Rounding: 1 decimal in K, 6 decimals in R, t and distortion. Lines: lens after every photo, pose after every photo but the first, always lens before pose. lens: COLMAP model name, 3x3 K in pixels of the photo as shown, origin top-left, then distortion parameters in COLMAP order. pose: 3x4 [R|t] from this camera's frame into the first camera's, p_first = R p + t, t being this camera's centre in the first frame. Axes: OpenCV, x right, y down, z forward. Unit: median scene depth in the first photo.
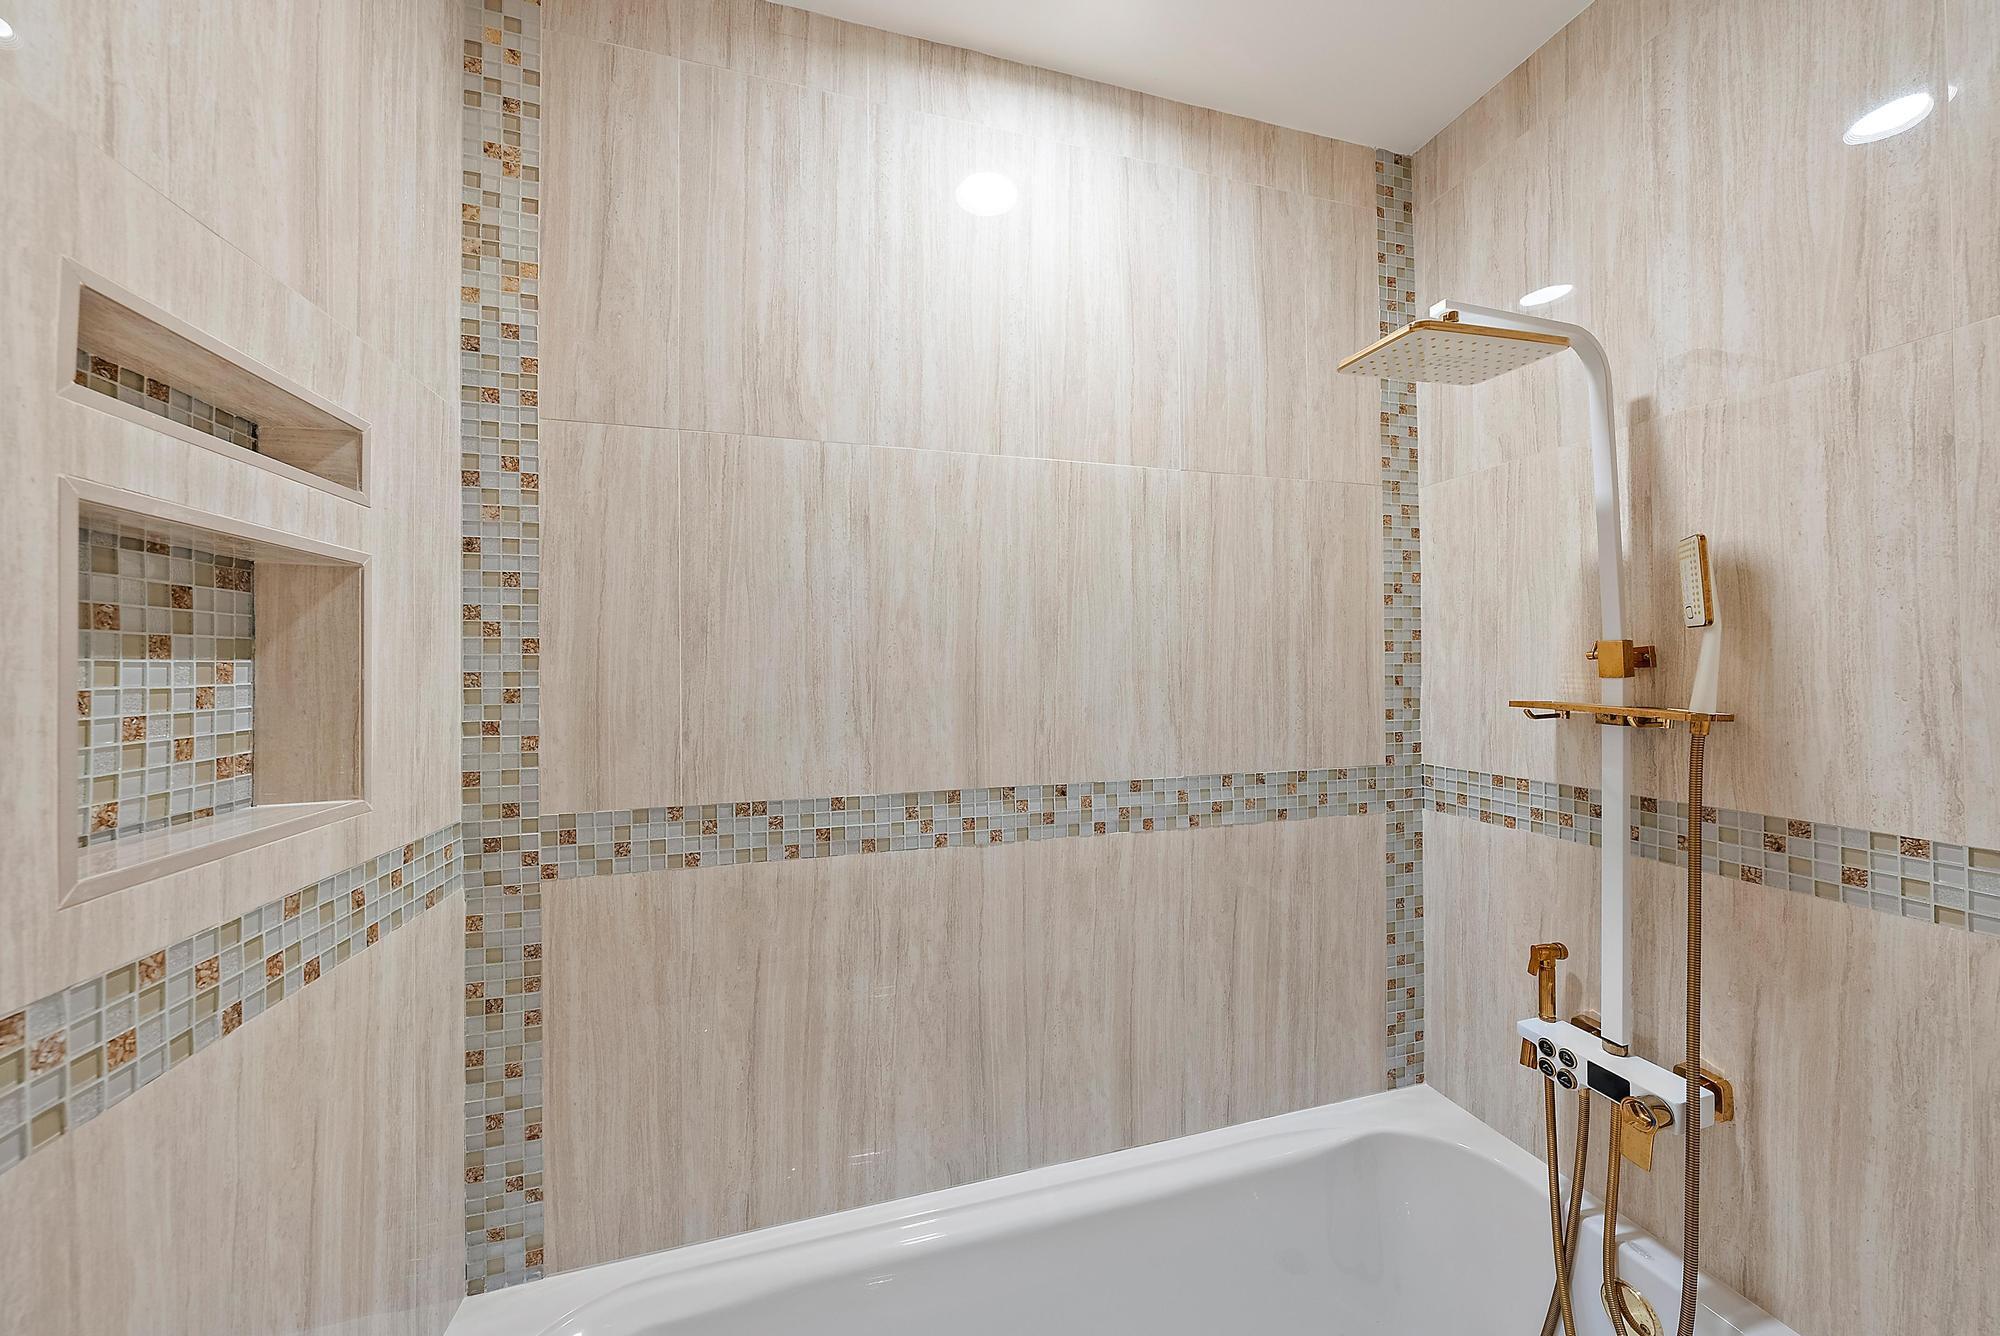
lens RADIAL K [[680.2, 0, 1001.0], [0, 680.2, 661.1], [0, 0, 1]] dist [-0.002685, 0.000192]
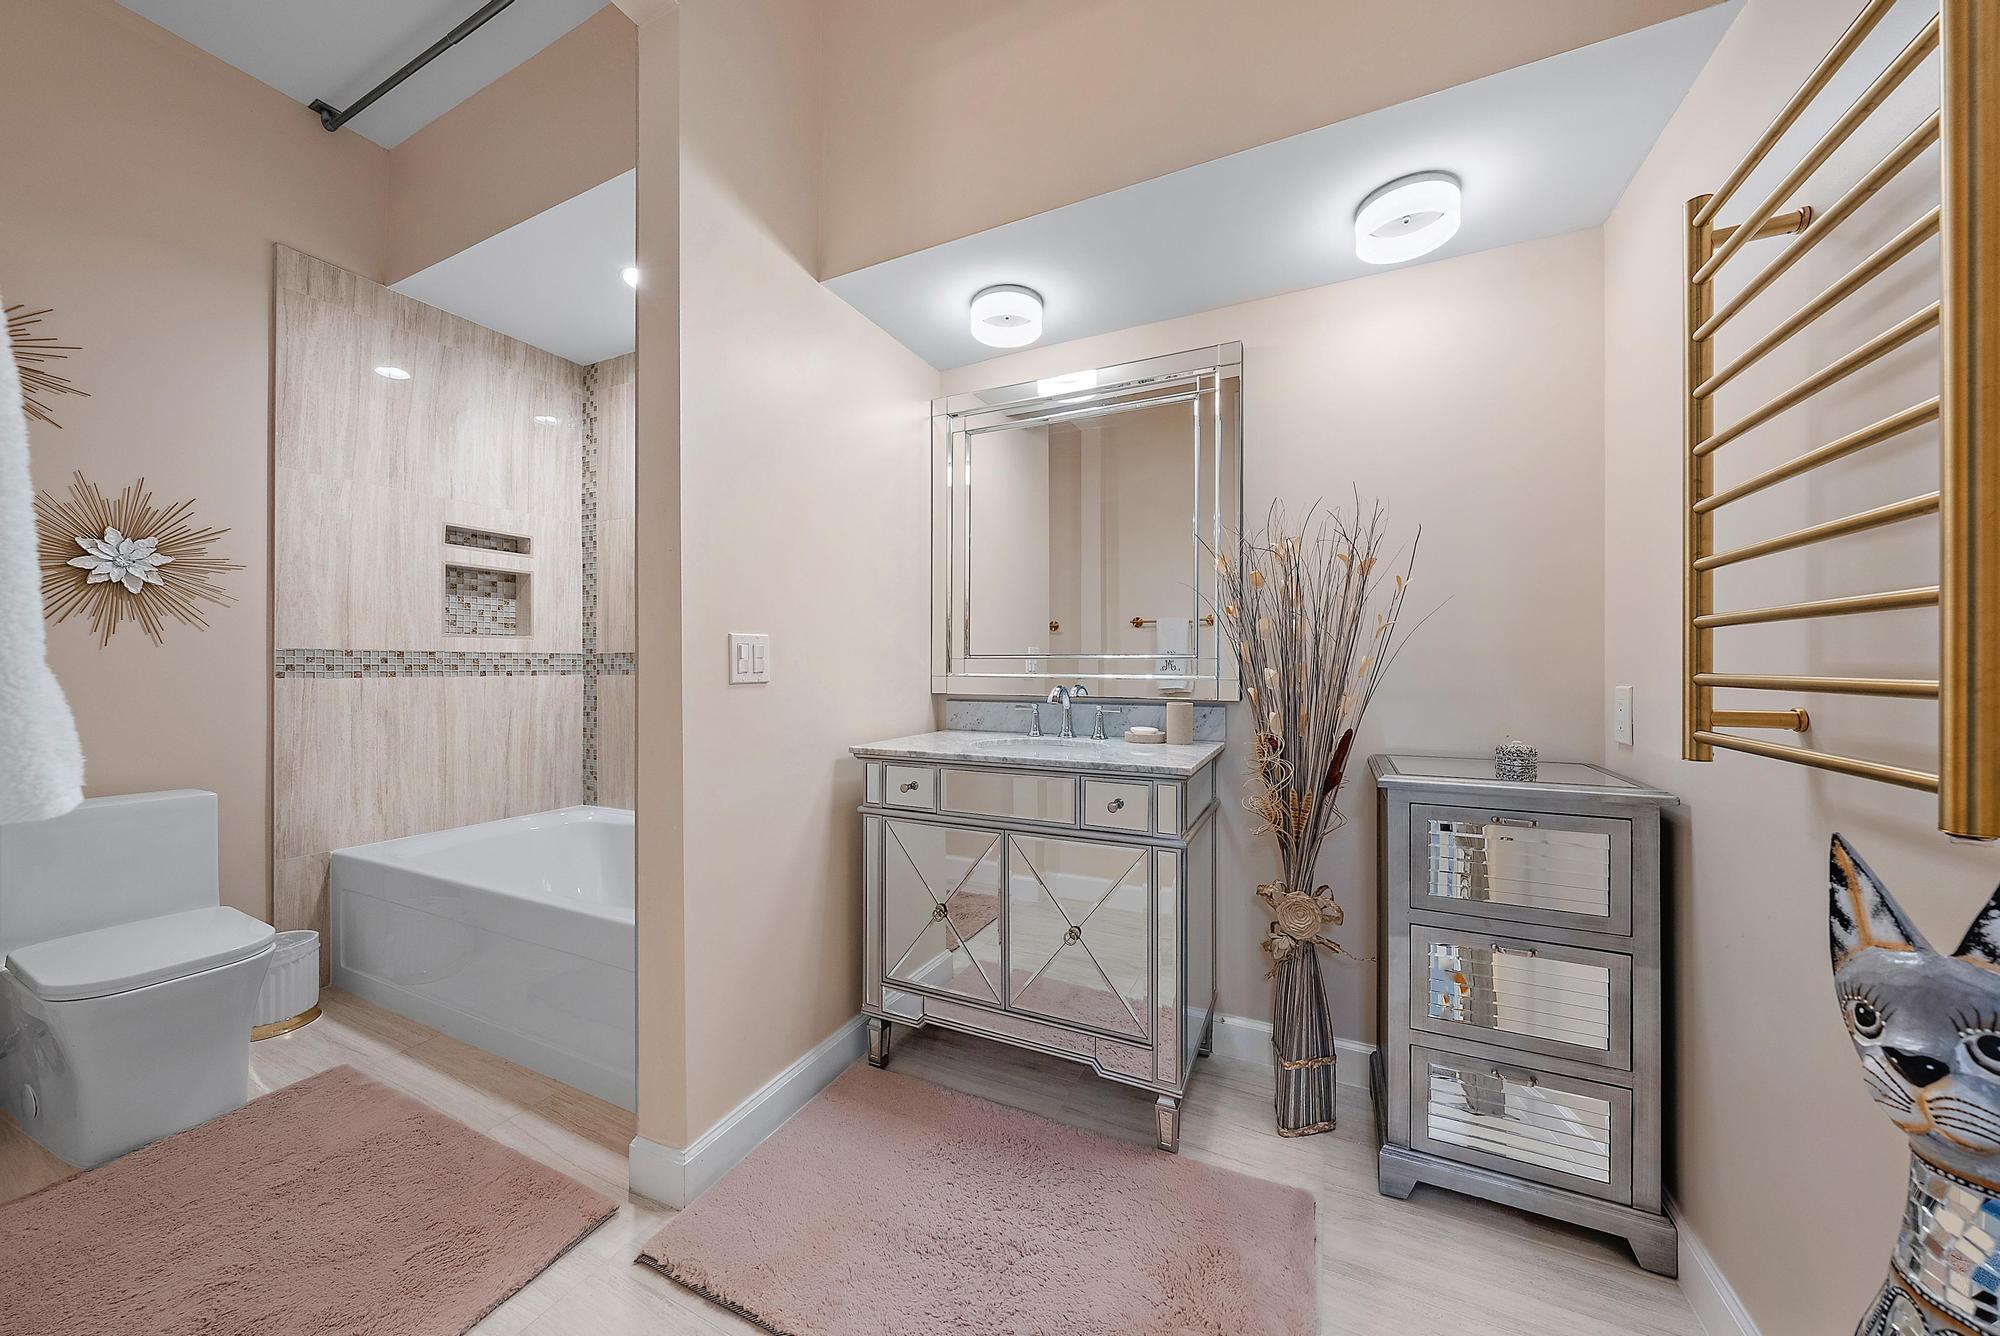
lens RADIAL K [[680.2, 0, 1001.0], [0, 680.2, 661.1], [0, 0, 1]] dist [-0.002685, 0.000192]
pose [[0.755130, 0.005910, -0.655548, 2.484856], [-0.000452, 0.999964, 0.008495, 0.219102], [0.655575, -0.006119, 0.755105, -0.097899]]
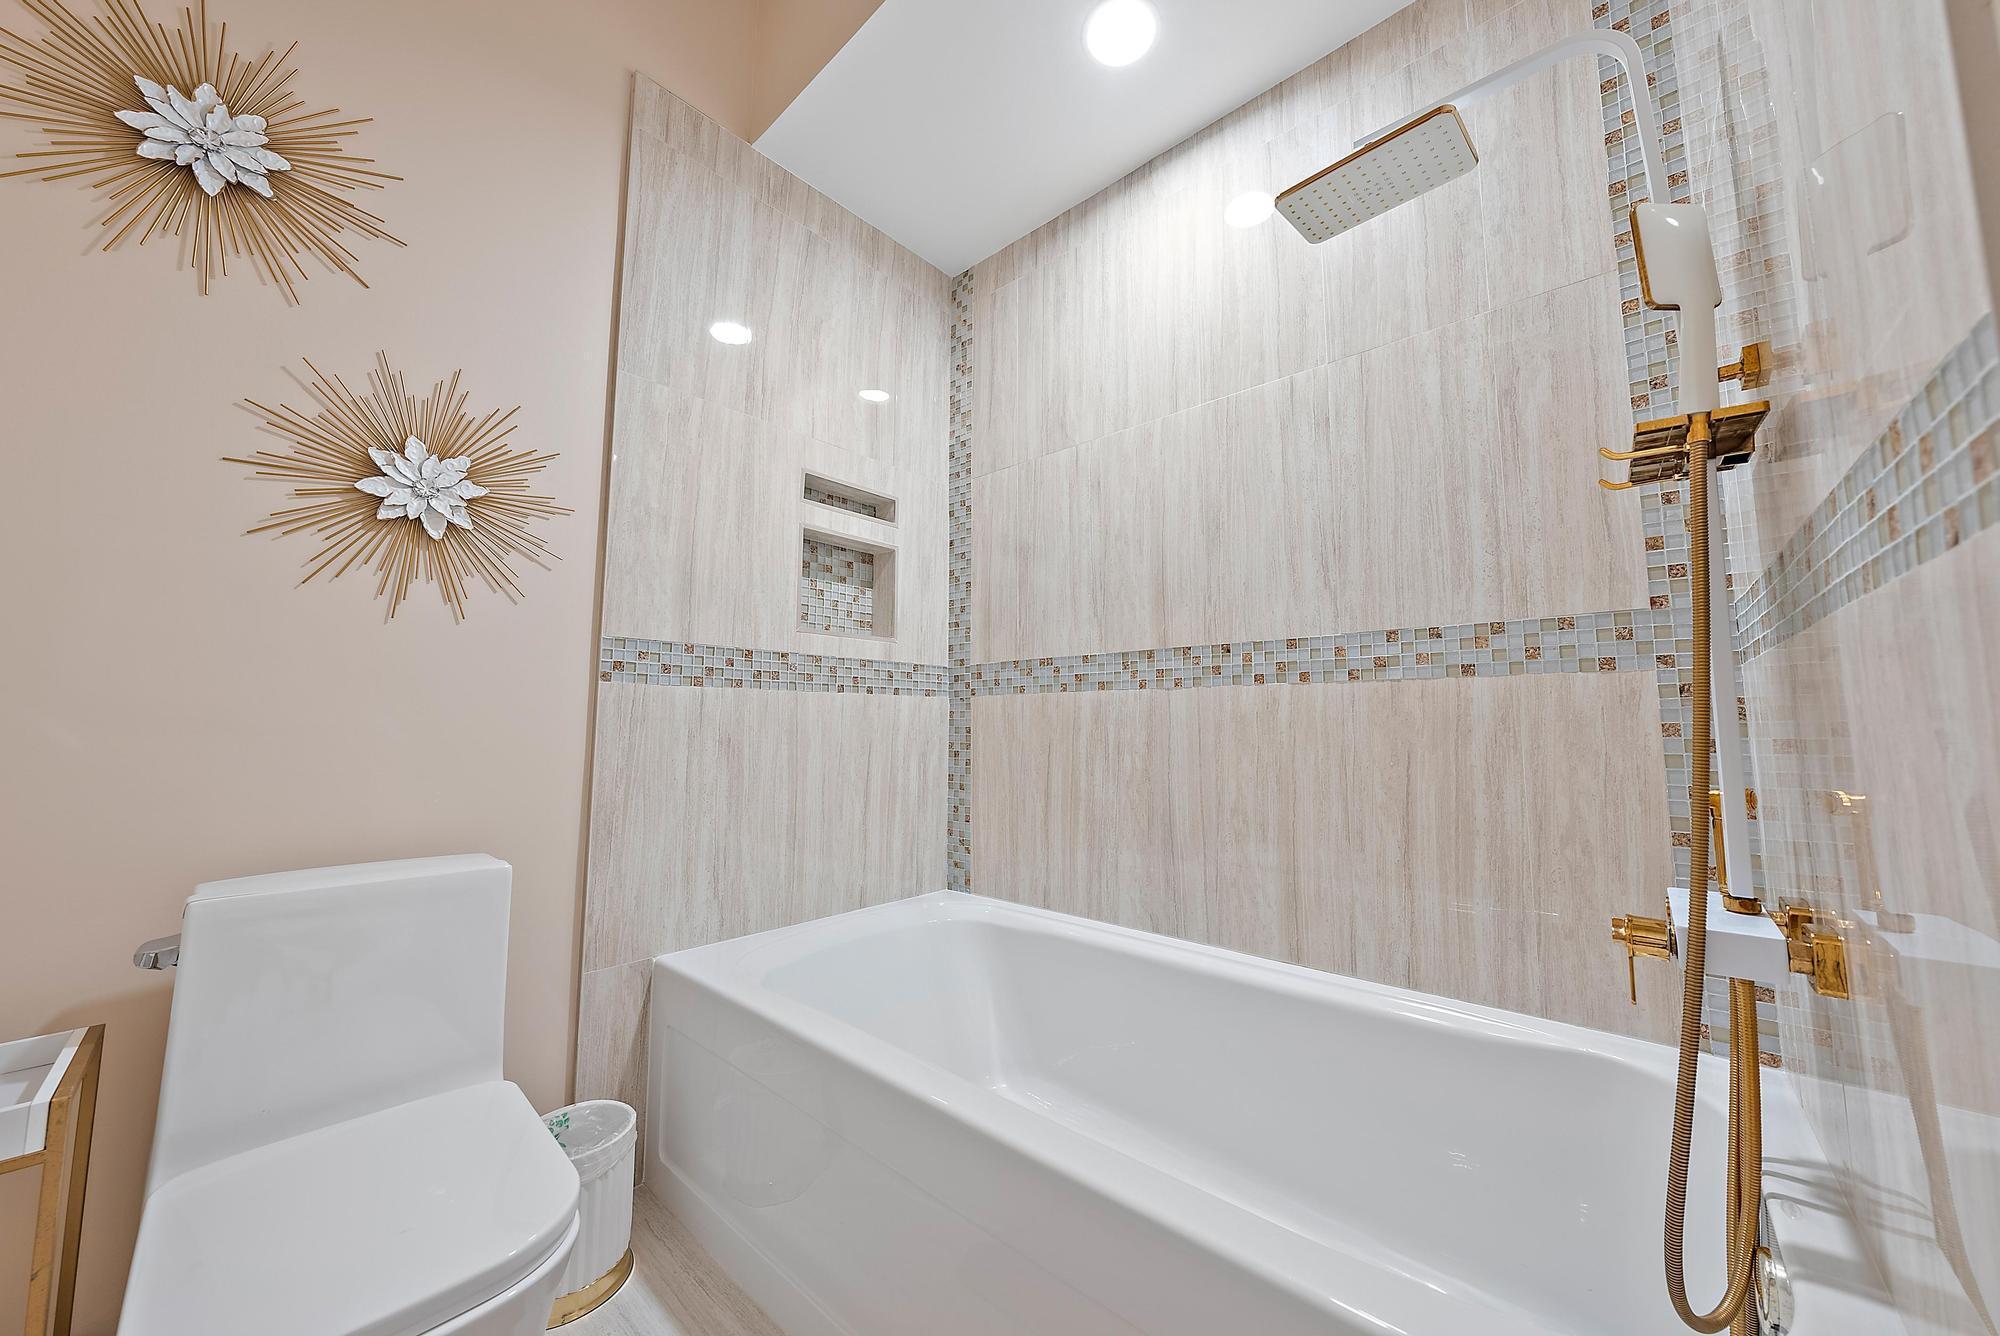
lens RADIAL K [[696.5, 0, 1001.1], [0, 696.5, 653.6], [0, 0, 1]] dist [0.007886, -0.007992]
pose [[0.537289, -0.076468, -0.839924, 1.086133], [0.001546, 0.995969, -0.089685, 0.358049], [0.843397, 0.046889, 0.535242, -0.060036]]
